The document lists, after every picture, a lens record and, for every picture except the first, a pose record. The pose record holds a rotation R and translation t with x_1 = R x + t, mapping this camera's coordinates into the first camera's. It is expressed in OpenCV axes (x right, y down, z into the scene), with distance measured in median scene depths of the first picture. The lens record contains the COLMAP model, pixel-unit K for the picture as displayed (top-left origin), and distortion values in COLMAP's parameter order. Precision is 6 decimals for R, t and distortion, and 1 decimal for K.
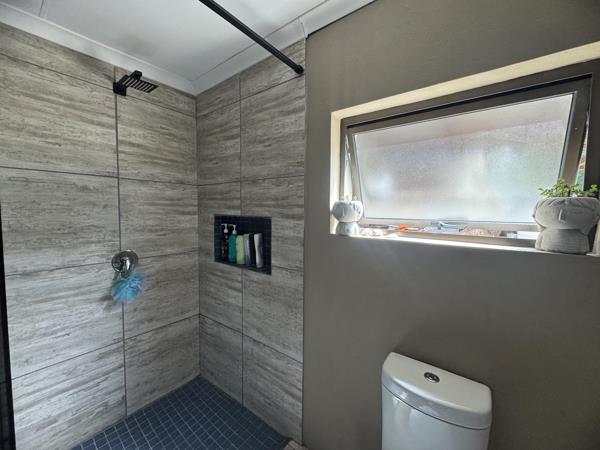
lens RADIAL K [[238.6, 0, 301.5], [0, 238.6, 224.6], [0, 0, 1]] dist [-0.002858, -0.000476]
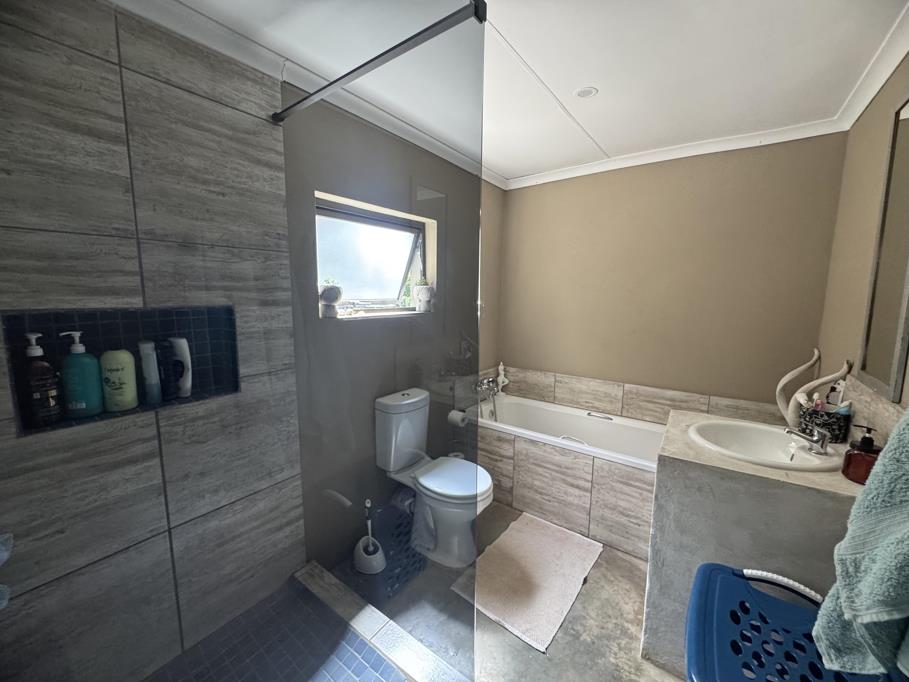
lens RADIAL K [[361.4, 0, 456.7], [0, 361.4, 340.4], [0, 0, 1]] dist [-0.002858, -0.000476]
pose [[-0.011671, -0.149309, 0.988722, -1.138145], [0.055540, 0.987166, 0.149730, -0.051866], [-0.998388, 0.056661, -0.003229, 0.385677]]
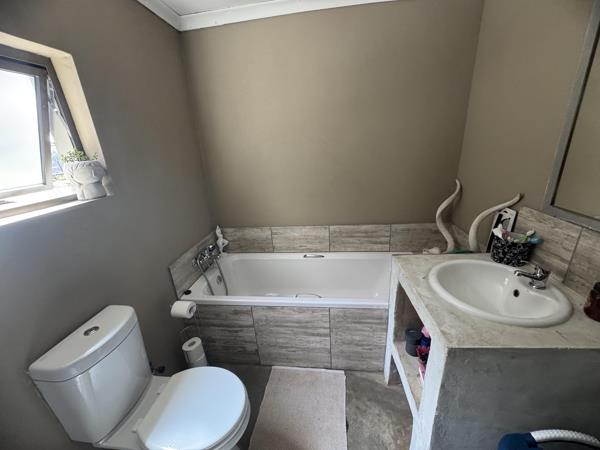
lens RADIAL K [[238.6, 0, 301.5], [0, 238.6, 224.6], [0, 0, 1]] dist [-0.002858, -0.000476]
pose [[-0.504843, -0.270532, 0.819723, -0.441221], [0.113504, 0.920571, 0.373718, -0.077095], [-0.855716, 0.281711, -0.434038, 0.305480]]
